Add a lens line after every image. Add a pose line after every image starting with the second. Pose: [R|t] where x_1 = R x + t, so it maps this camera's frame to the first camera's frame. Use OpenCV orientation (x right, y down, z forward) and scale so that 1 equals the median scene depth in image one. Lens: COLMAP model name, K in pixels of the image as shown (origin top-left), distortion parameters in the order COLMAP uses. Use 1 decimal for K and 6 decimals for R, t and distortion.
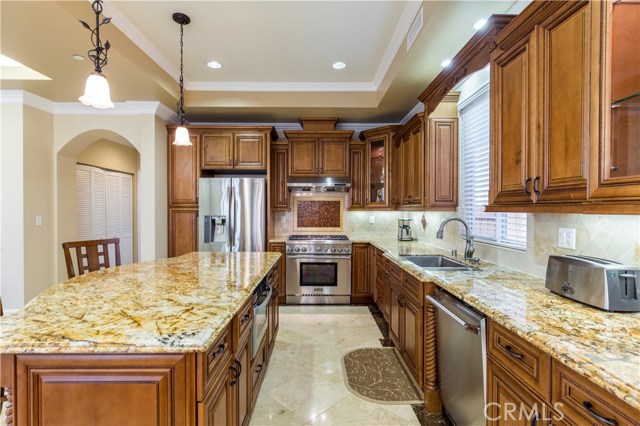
lens RADIAL K [[317.0, 0, 319.5], [0, 317.0, 213.6], [0, 0, 1]] dist [-0.001010, 0.000087]
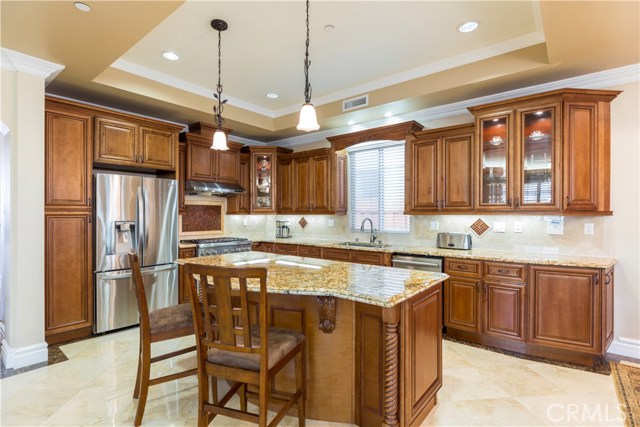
lens RADIAL K [[317.0, 0, 323.3], [0, 317.0, 212.5], [0, 0, 1]] dist [-0.001010, 0.000087]
pose [[0.622086, 0.003533, 0.782941, -0.634178], [0.009841, 0.999876, -0.012331, 0.000348], [-0.782887, 0.015376, 0.621974, 0.074301]]
